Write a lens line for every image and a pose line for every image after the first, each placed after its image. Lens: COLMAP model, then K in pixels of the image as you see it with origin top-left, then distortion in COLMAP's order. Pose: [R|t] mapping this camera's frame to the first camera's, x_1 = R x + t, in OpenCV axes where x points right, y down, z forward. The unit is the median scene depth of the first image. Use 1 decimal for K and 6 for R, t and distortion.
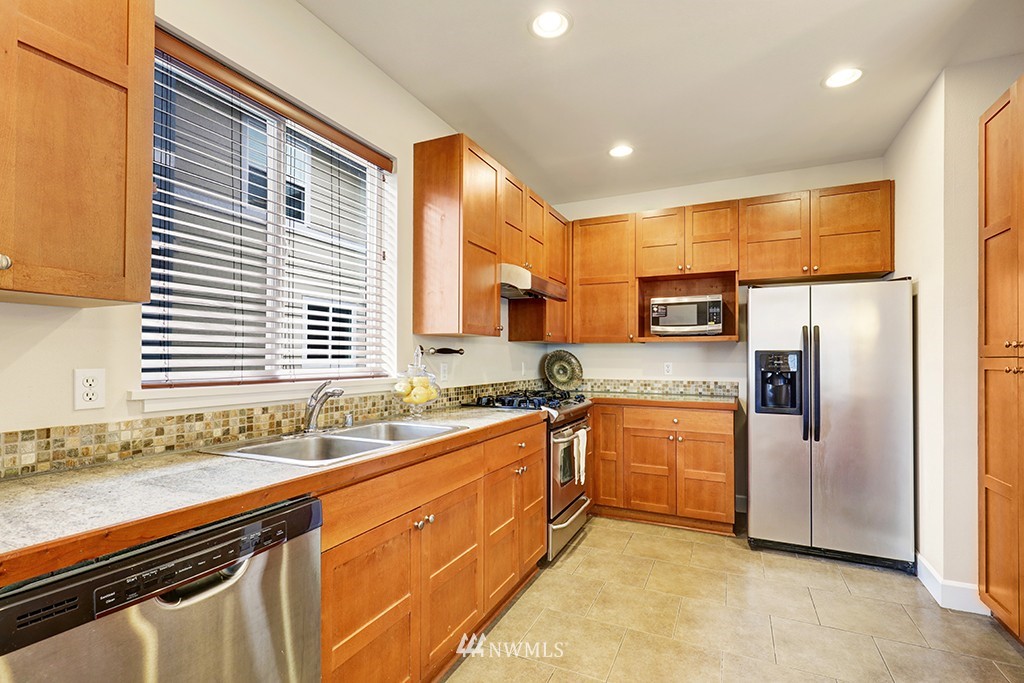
lens RADIAL K [[472.0, 0, 525.2], [0, 472.0, 358.2], [0, 0, 1]] dist [0.005883, -0.001400]
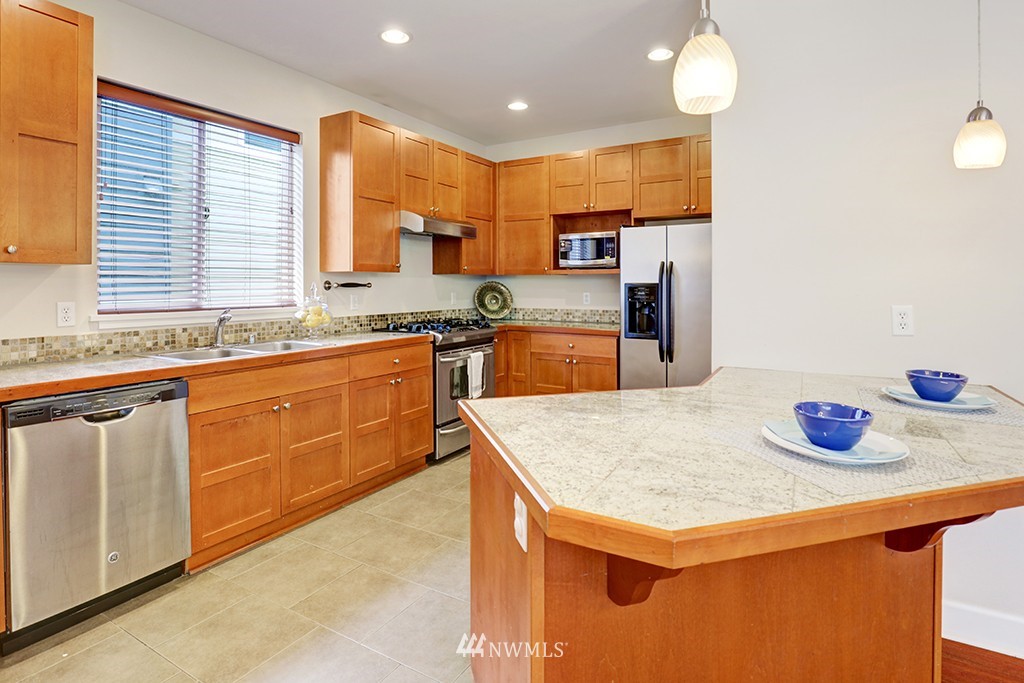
lens RADIAL K [[534.8, 0, 529.5], [0, 534.8, 292.7], [0, 0, 1]] dist [-0.028095, 0.003056]
pose [[0.995806, -0.002269, -0.091462, 0.412985], [0.003776, 0.999860, 0.016307, -0.016249], [0.091412, -0.016584, 0.995675, -0.323241]]
